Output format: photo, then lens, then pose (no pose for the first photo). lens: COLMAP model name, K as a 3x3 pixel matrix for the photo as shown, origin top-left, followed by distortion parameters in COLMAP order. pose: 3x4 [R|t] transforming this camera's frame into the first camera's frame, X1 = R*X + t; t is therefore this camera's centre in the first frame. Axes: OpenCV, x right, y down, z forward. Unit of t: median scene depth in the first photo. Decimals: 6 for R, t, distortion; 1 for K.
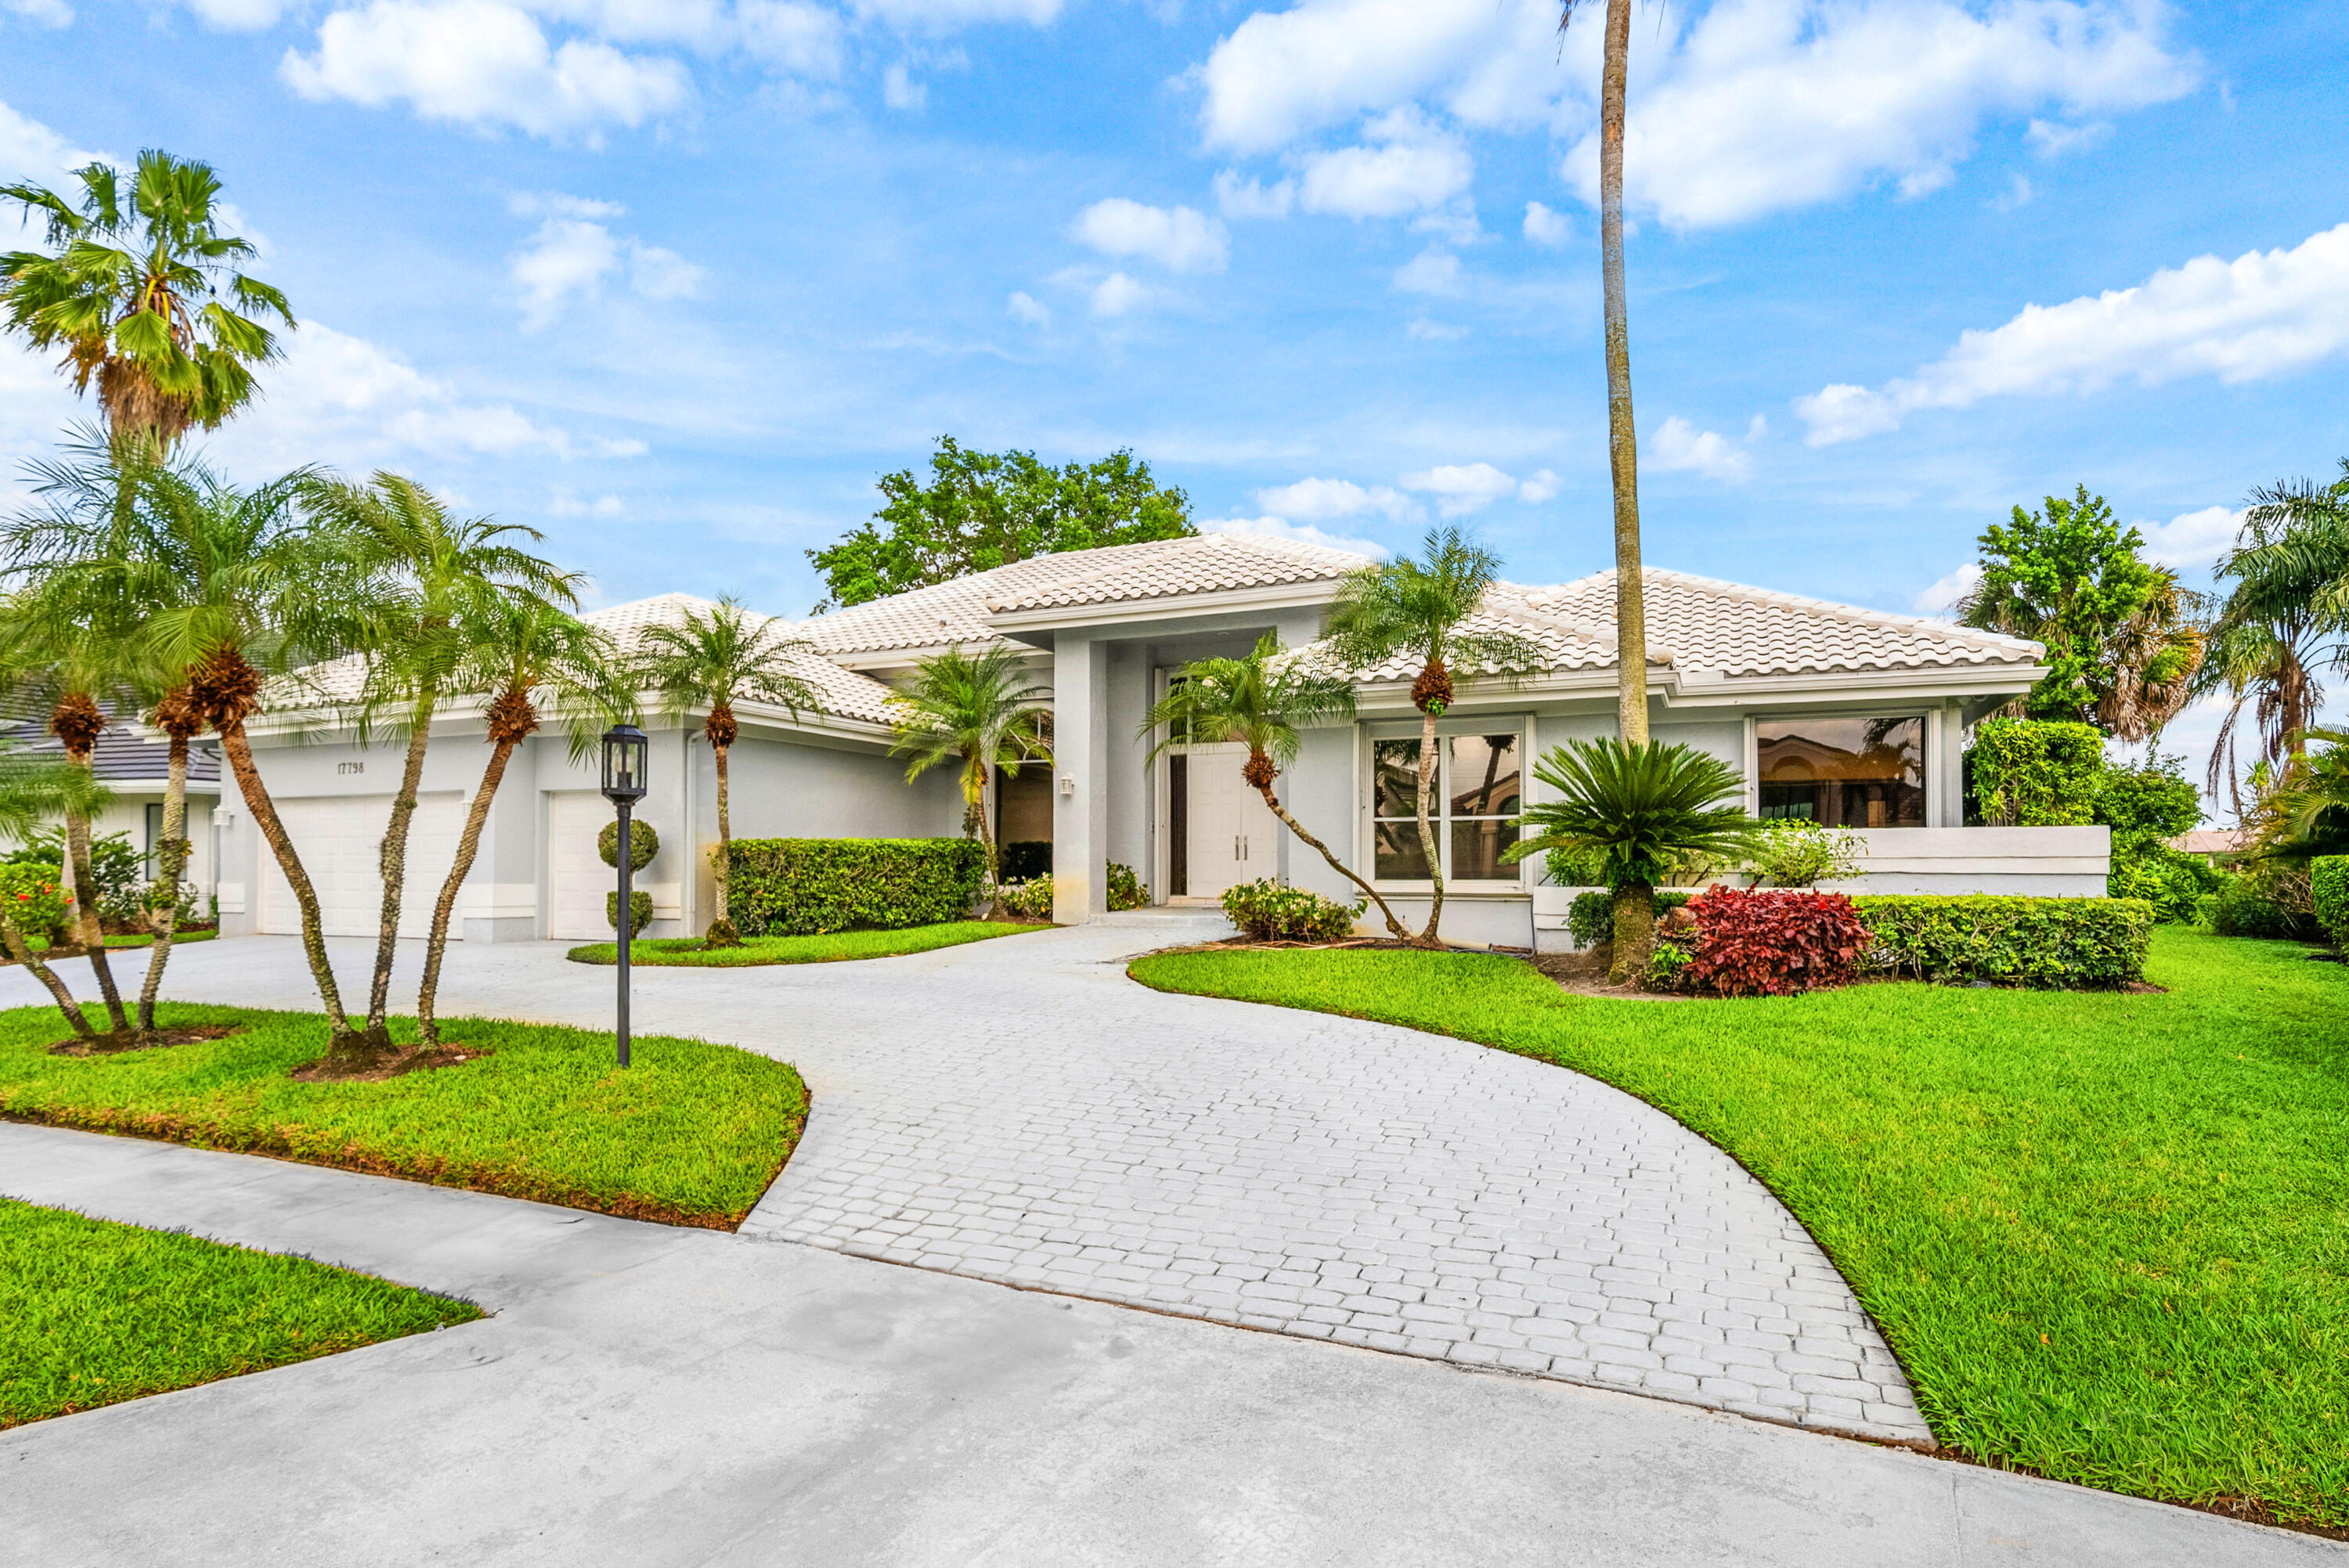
lens RADIAL K [[1201.6, 0, 1184.1], [0, 1201.6, 810.1], [0, 0, 1]] dist [0.001091, 0.002206]
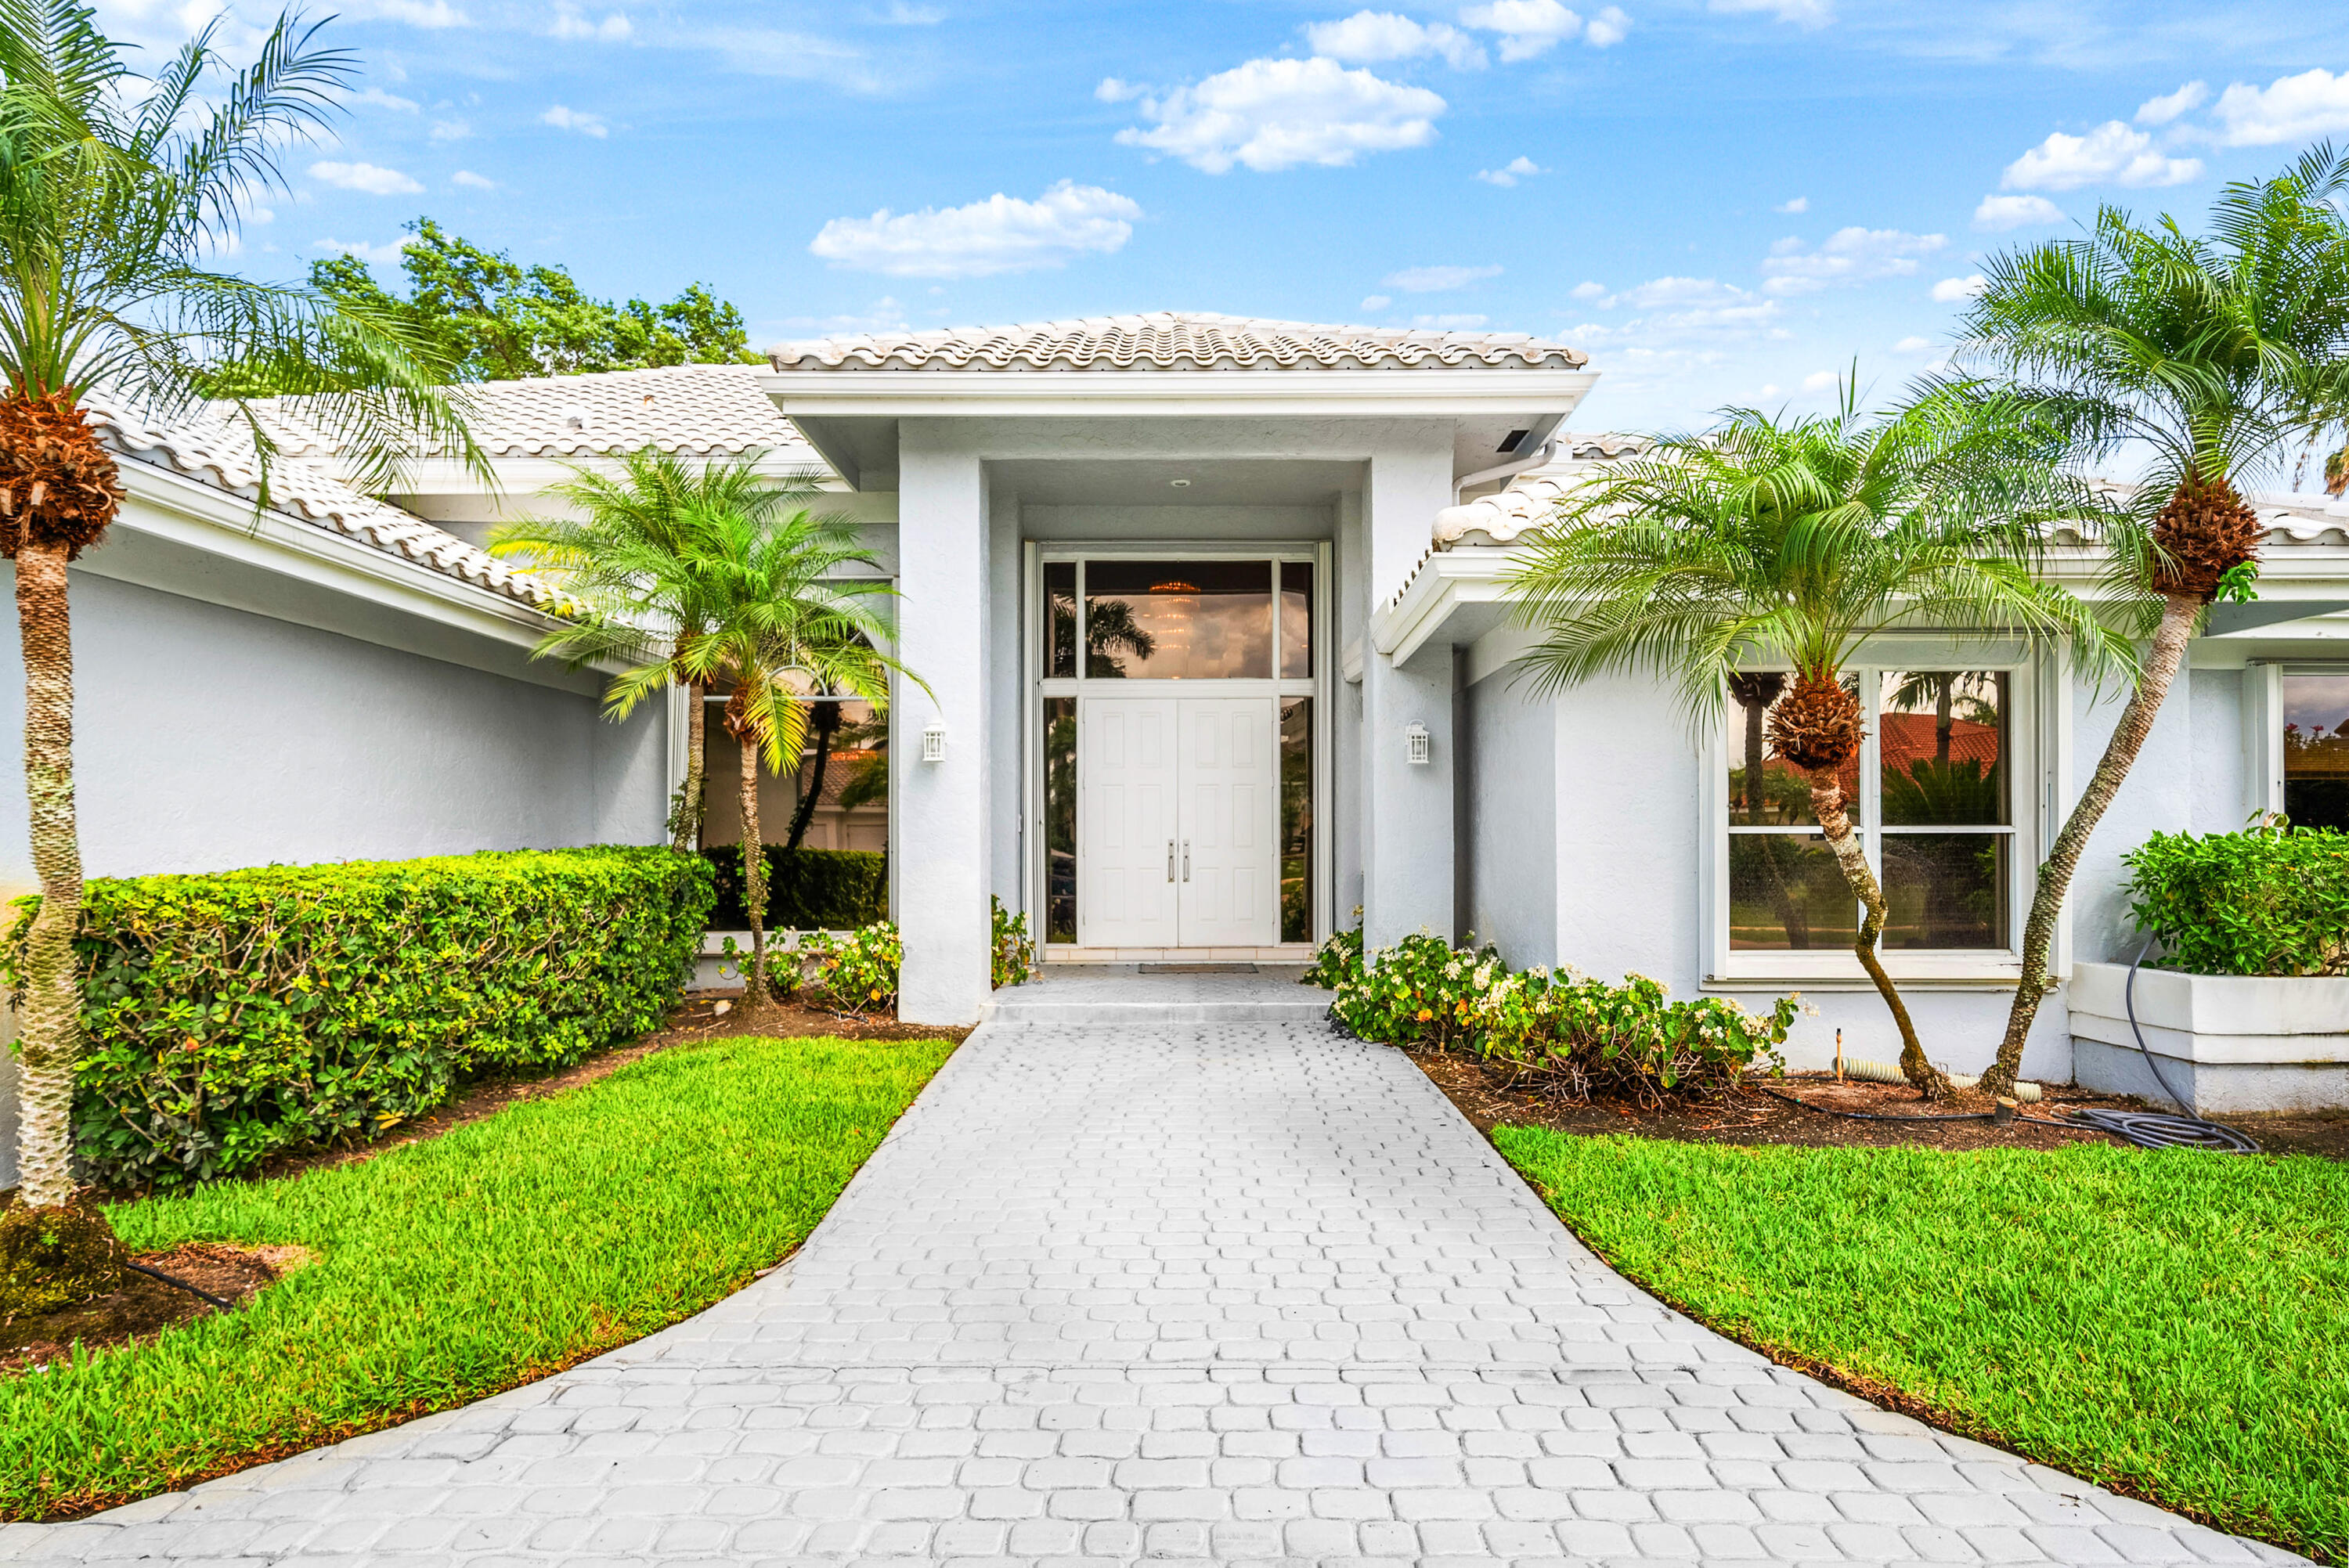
lens RADIAL K [[1201.6, 0, 1184.1], [0, 1201.6, 810.1], [0, 0, 1]] dist [0.001091, 0.002206]
pose [[0.915229, 0.005874, 0.402891, -0.213279], [-0.014337, 0.999735, 0.017991, -0.003726], [-0.402679, -0.022242, 0.915071, 0.533948]]
